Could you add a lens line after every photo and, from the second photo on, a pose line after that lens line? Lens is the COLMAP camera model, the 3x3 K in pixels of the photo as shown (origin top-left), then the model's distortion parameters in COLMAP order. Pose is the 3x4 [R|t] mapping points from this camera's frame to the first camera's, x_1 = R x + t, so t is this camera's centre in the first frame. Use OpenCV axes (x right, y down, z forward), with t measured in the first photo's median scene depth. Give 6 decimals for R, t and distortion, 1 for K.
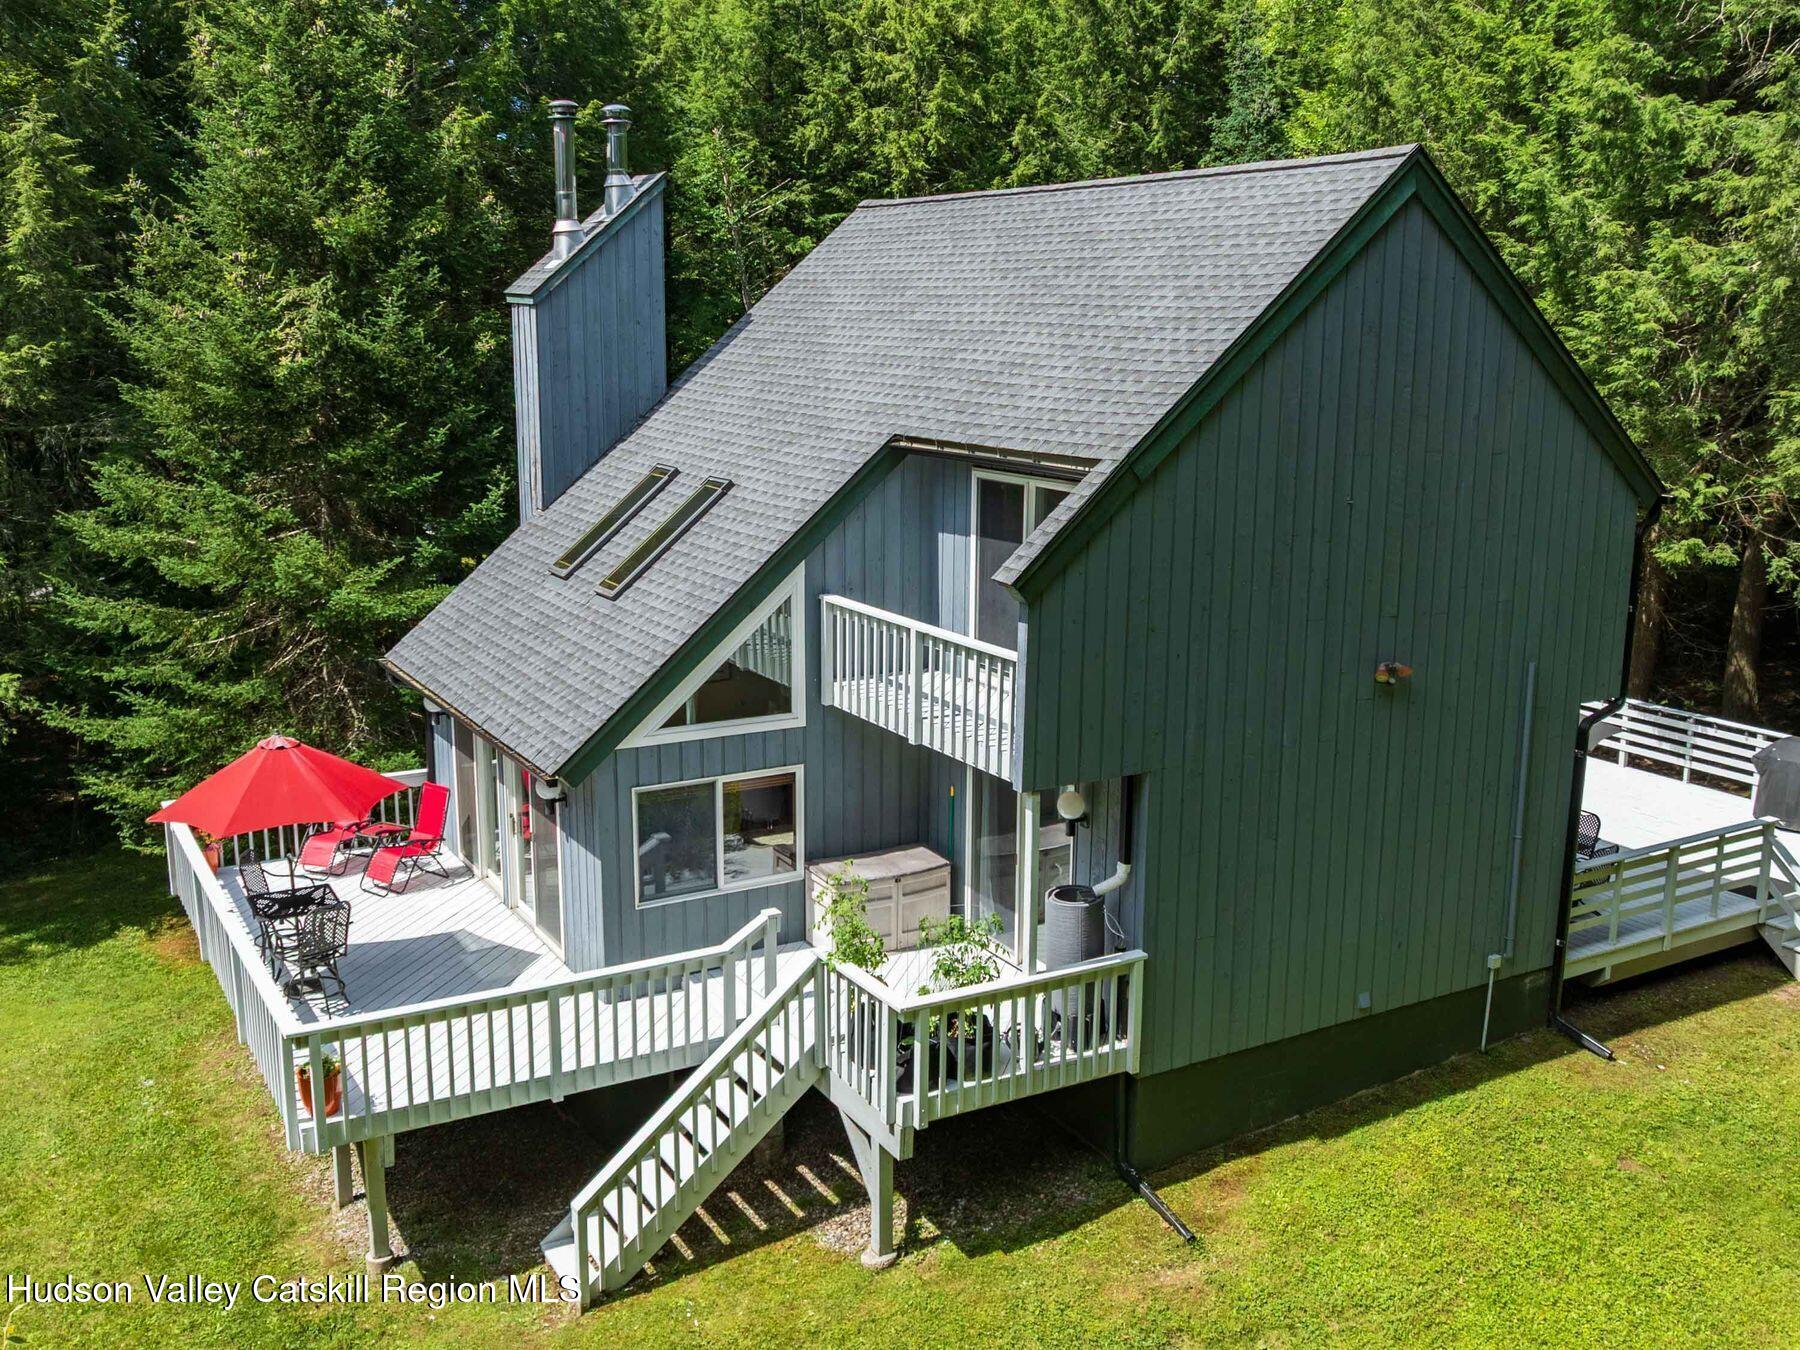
lens RADIAL K [[1688.6, 0, 900.0], [0, 1688.6, 675.0], [0, 0, 1]] dist [-0.015598, -0.018575]
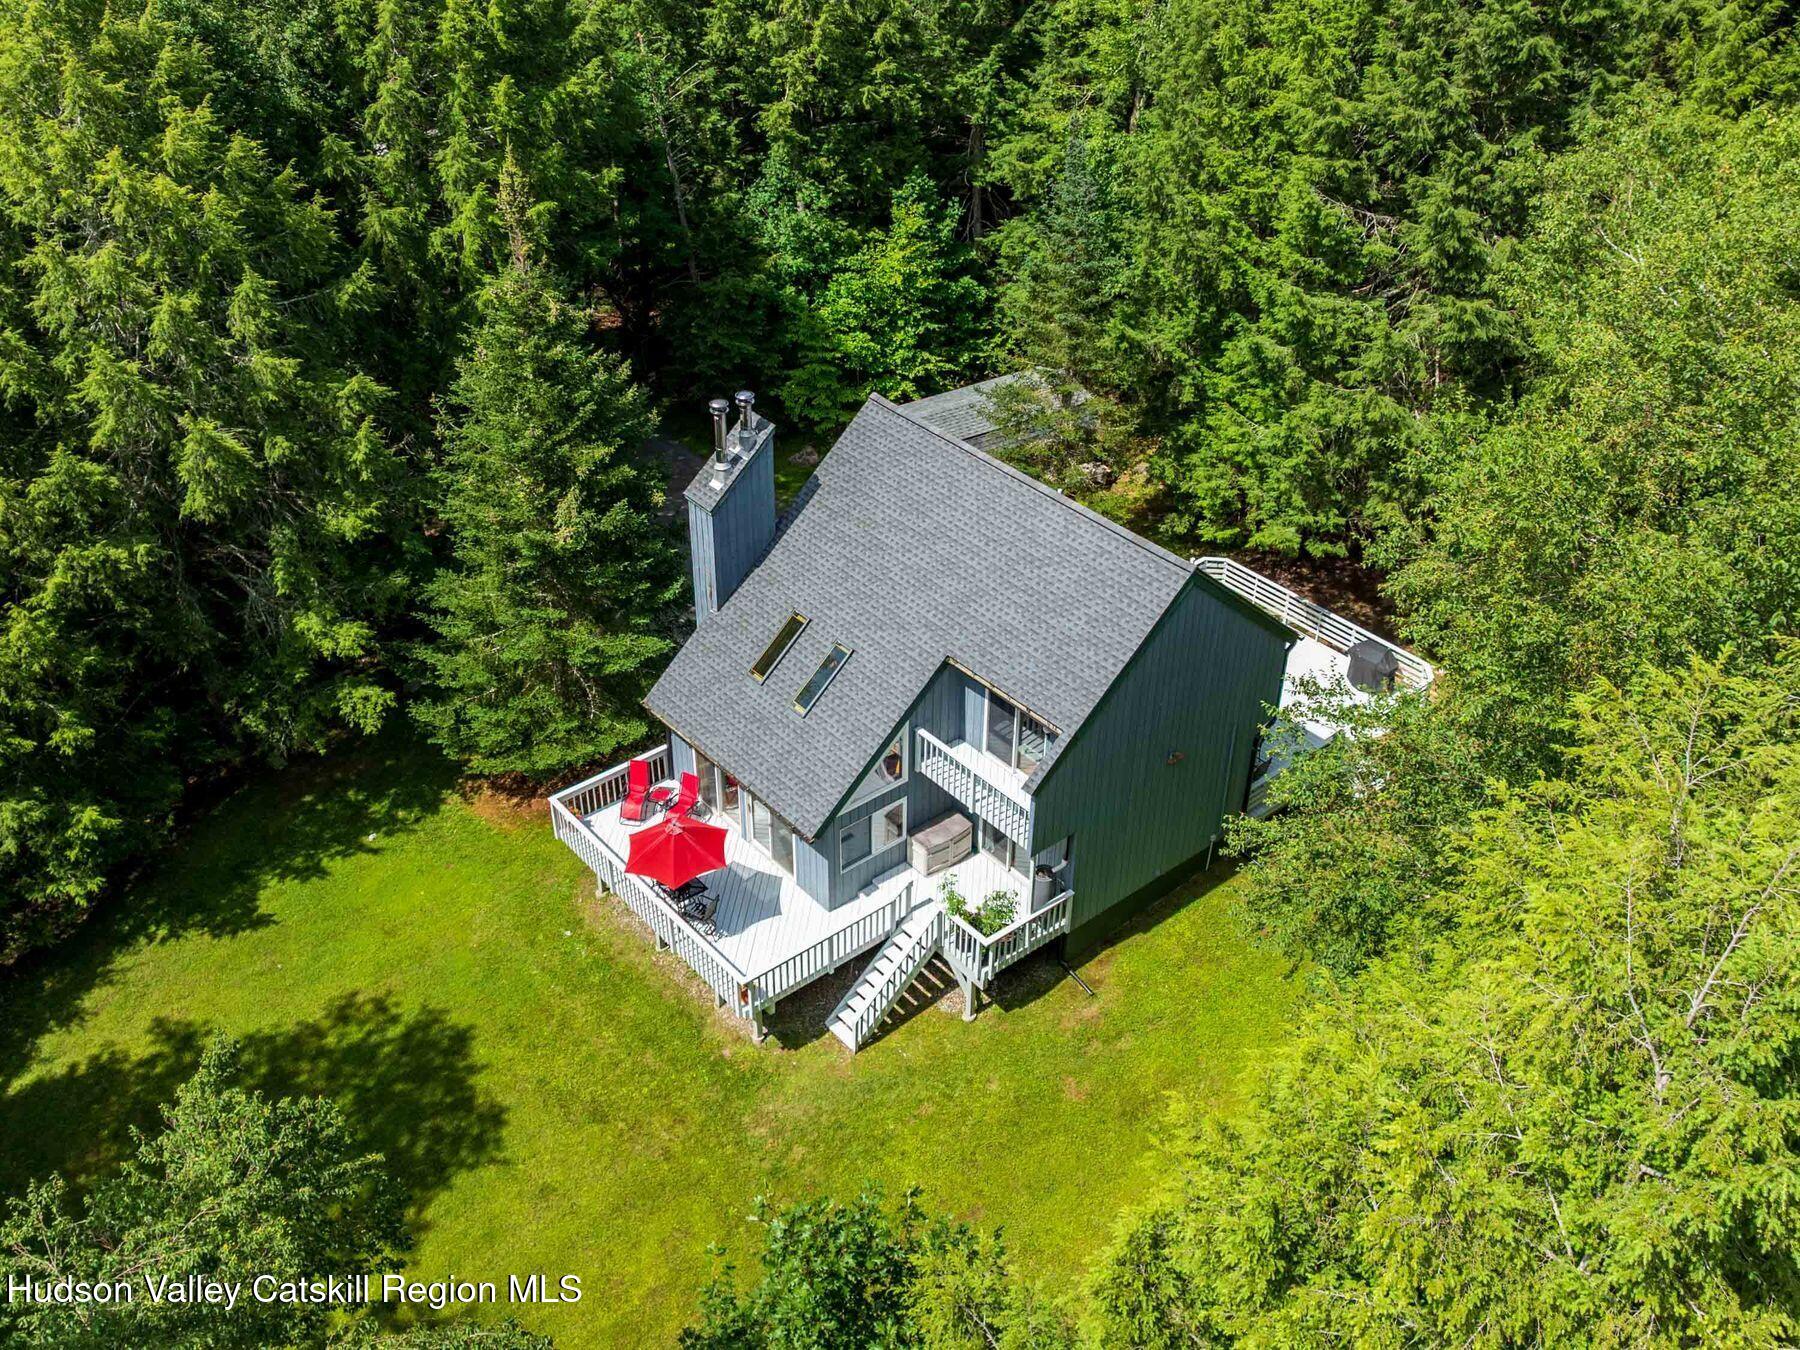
lens RADIAL K [[1688.6, 0, 900.0], [0, 1688.6, 675.0], [0, 0, 1]] dist [-0.015598, -0.018575]
pose [[0.985275, -0.097434, 0.140495, -0.385867], [0.034470, 0.918058, 0.394944, -1.024081], [-0.167464, -0.384286, 0.907899, -0.969506]]
